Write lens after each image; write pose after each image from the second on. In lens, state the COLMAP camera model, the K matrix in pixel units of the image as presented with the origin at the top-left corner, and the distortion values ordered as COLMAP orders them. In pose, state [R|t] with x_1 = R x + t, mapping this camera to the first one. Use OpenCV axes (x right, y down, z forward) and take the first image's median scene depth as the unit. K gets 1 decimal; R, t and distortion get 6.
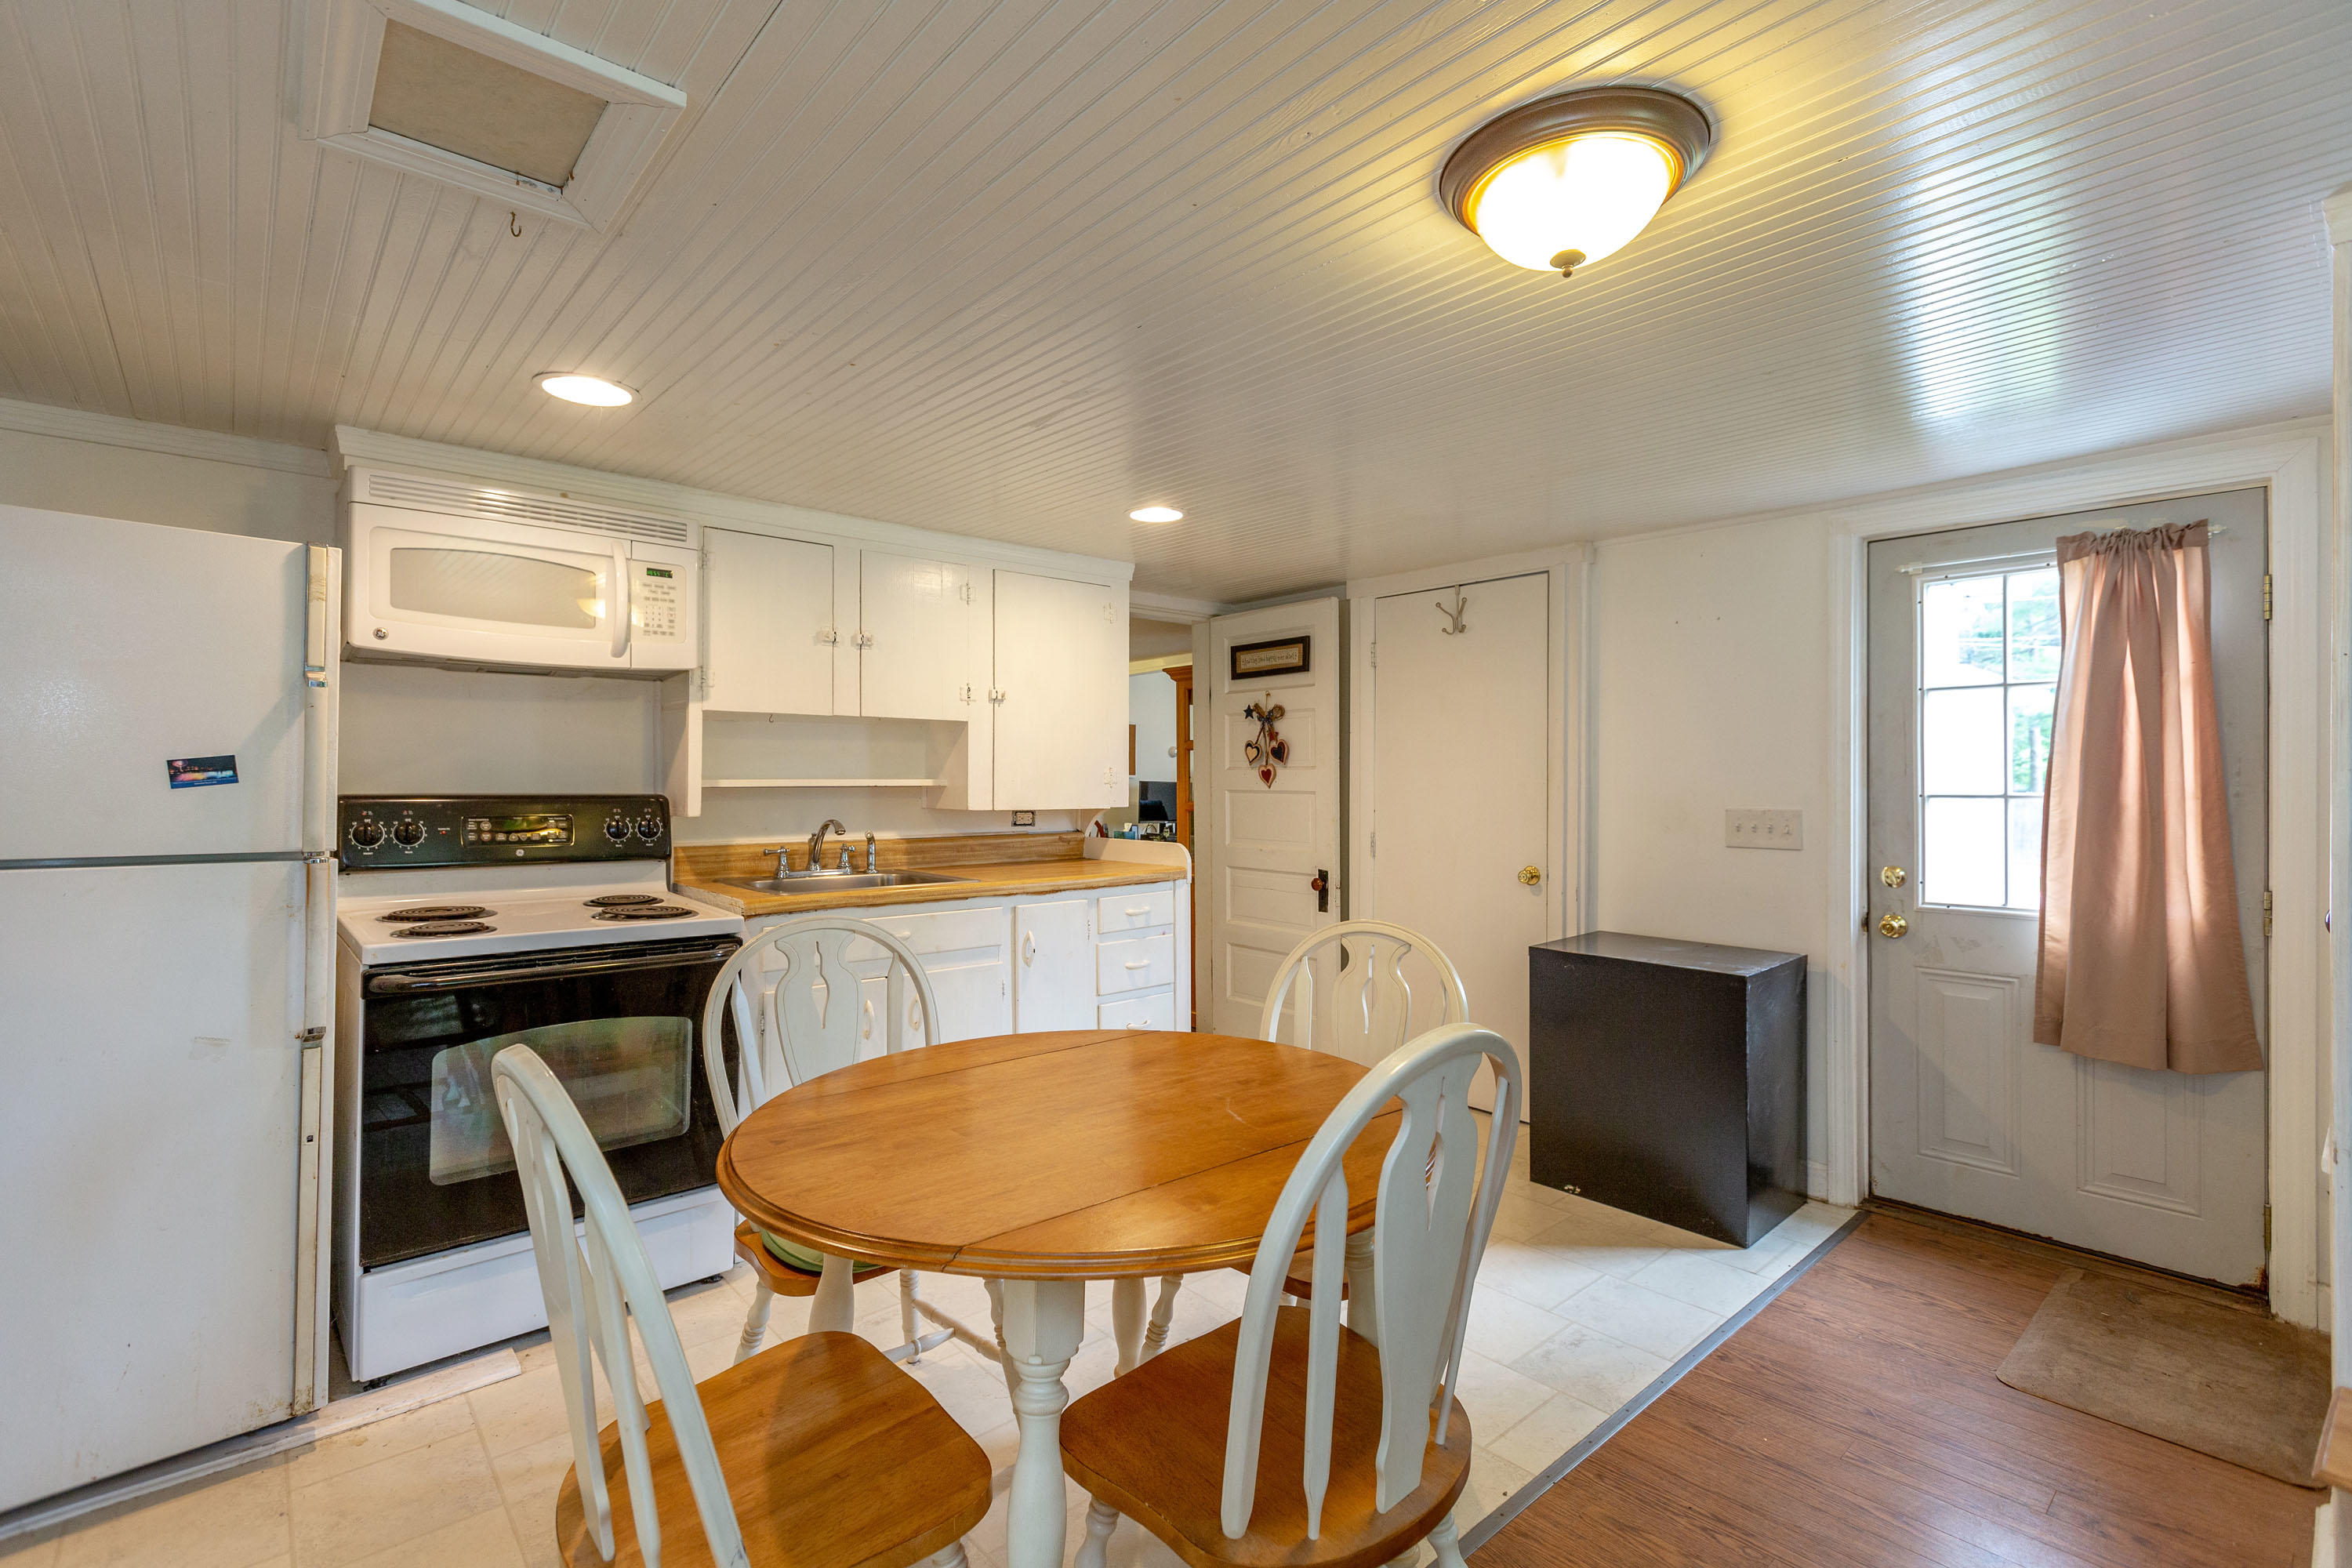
lens RADIAL K [[1057.0, 0, 1170.8], [0, 1057.0, 776.0], [0, 0, 1]] dist [0.006621, -0.001577]
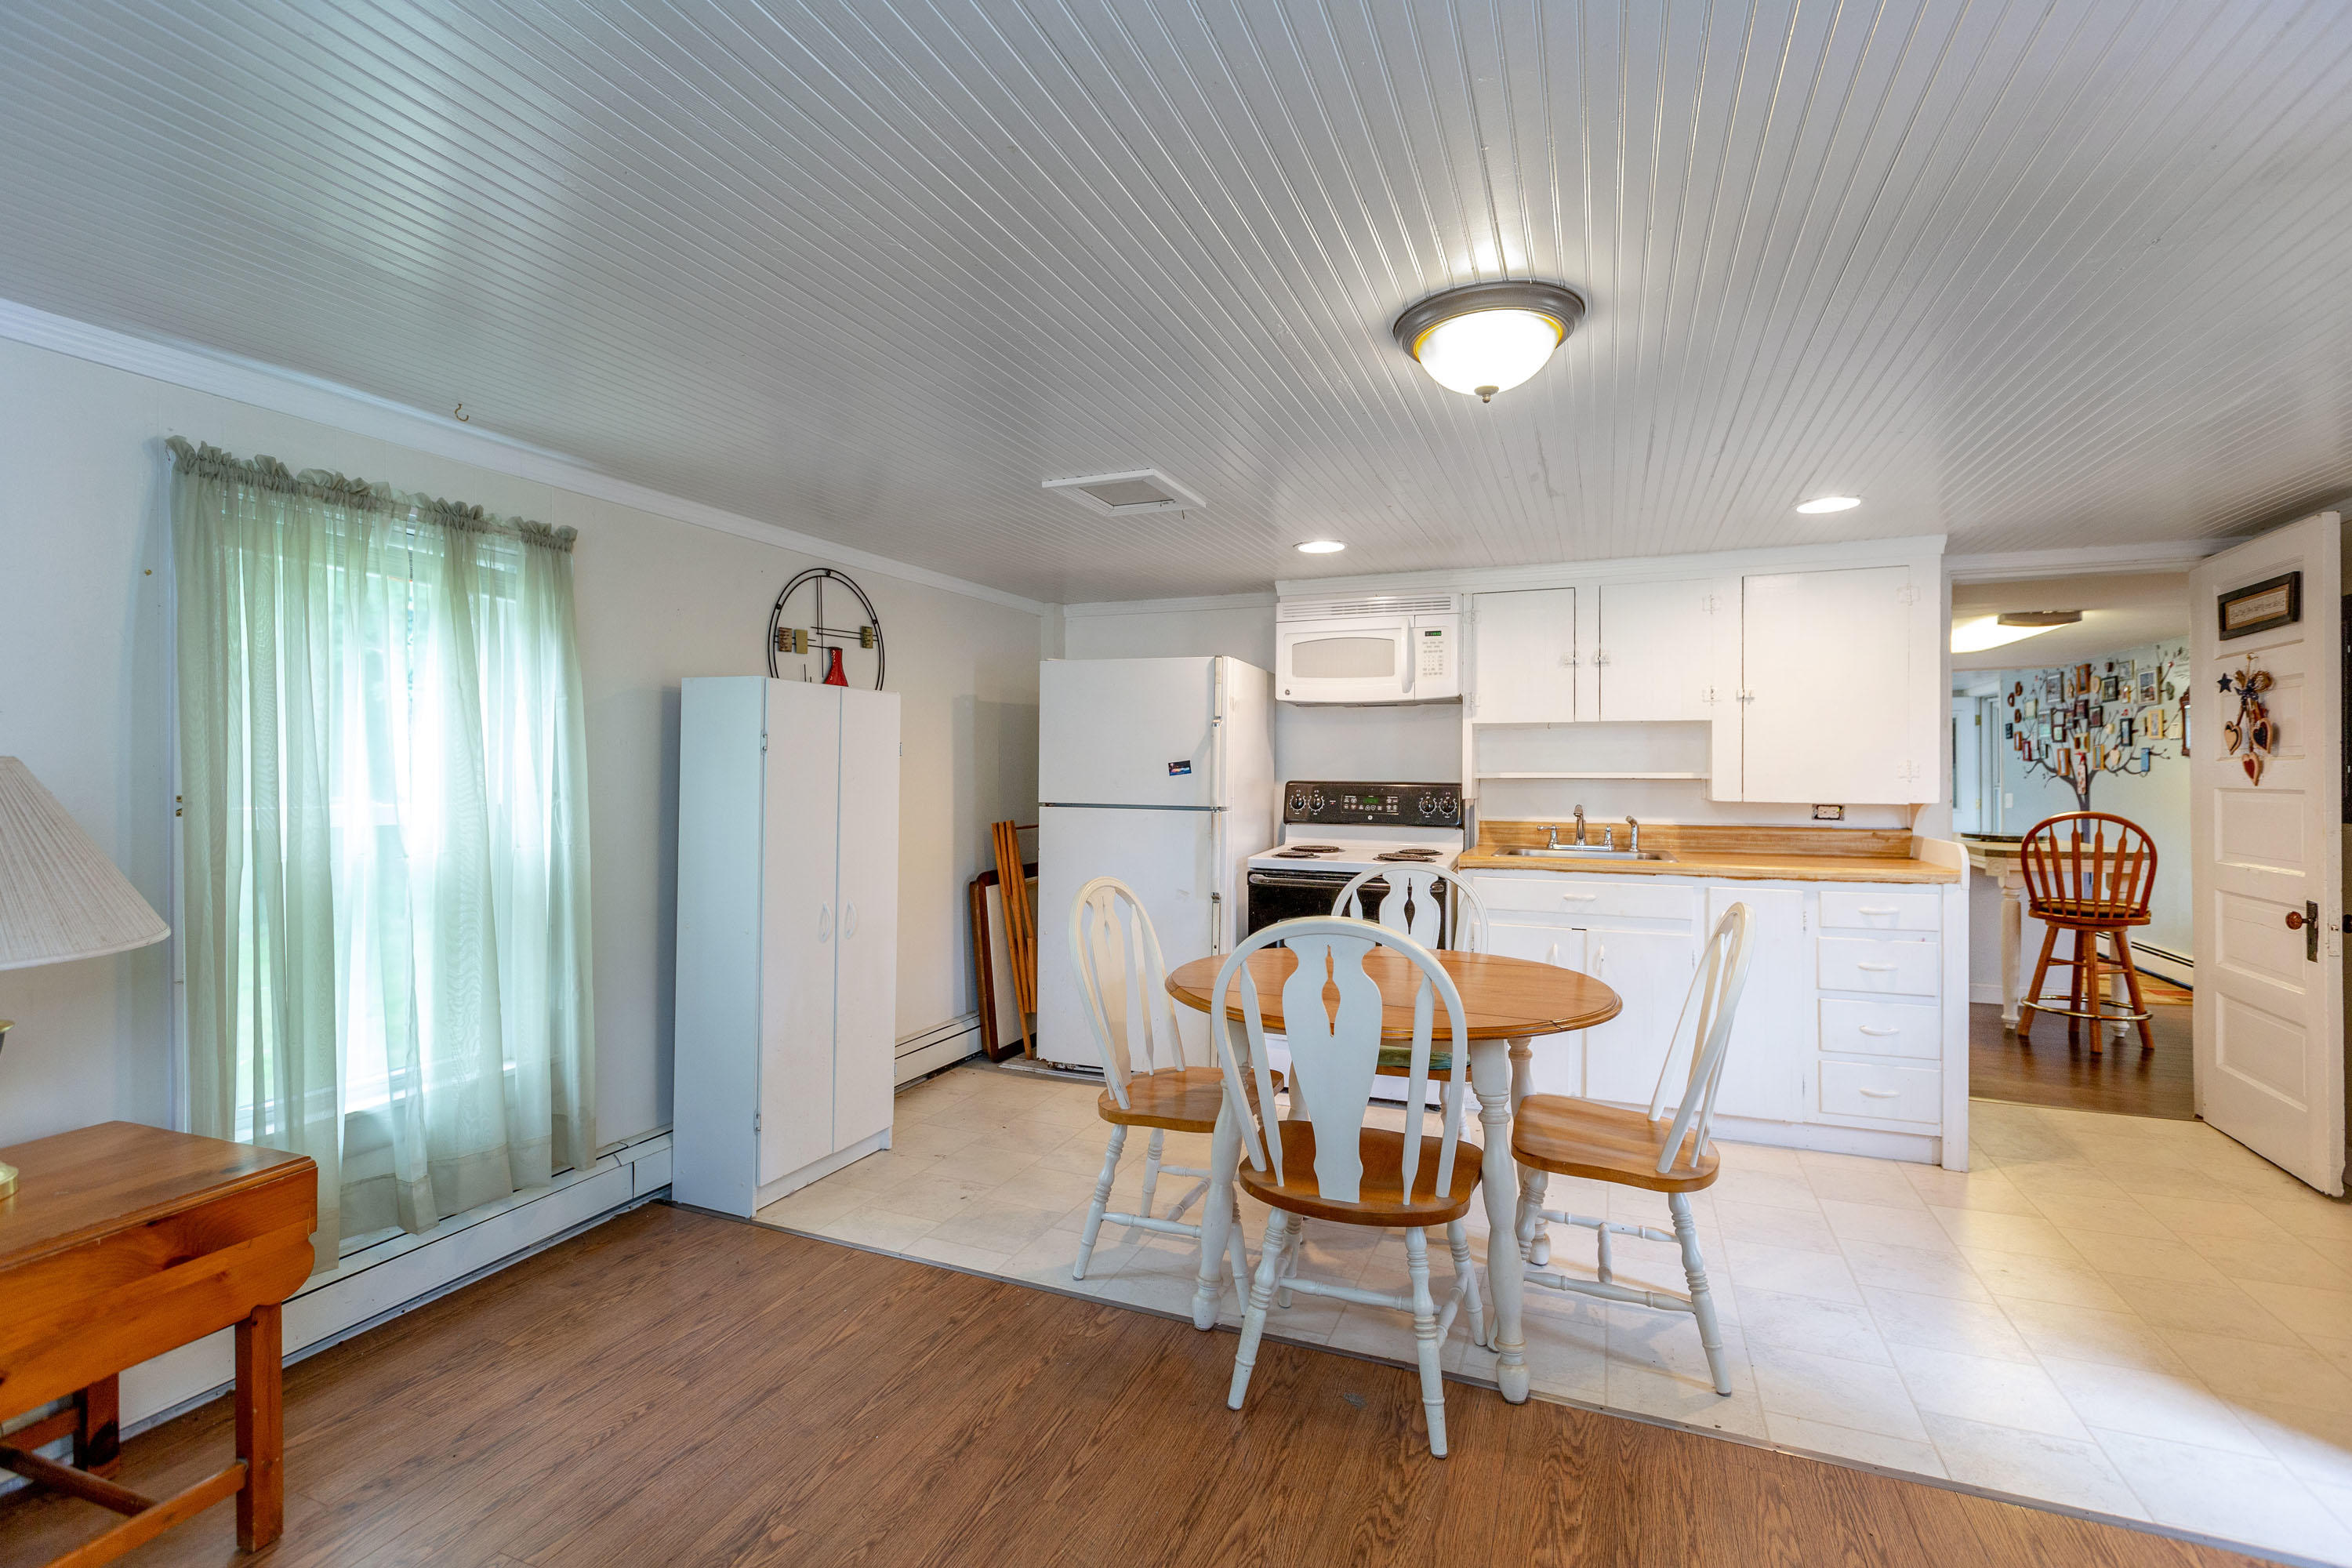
lens RADIAL K [[1057.0, 0, 1194.0], [0, 1057.0, 780.1], [0, 0, 1]] dist [0.006621, -0.001577]
pose [[0.460701, 0.005800, -0.887537, 0.529204], [0.000800, 0.999976, 0.006949, 0.002845], [0.887555, -0.003912, 0.460685, 0.013200]]
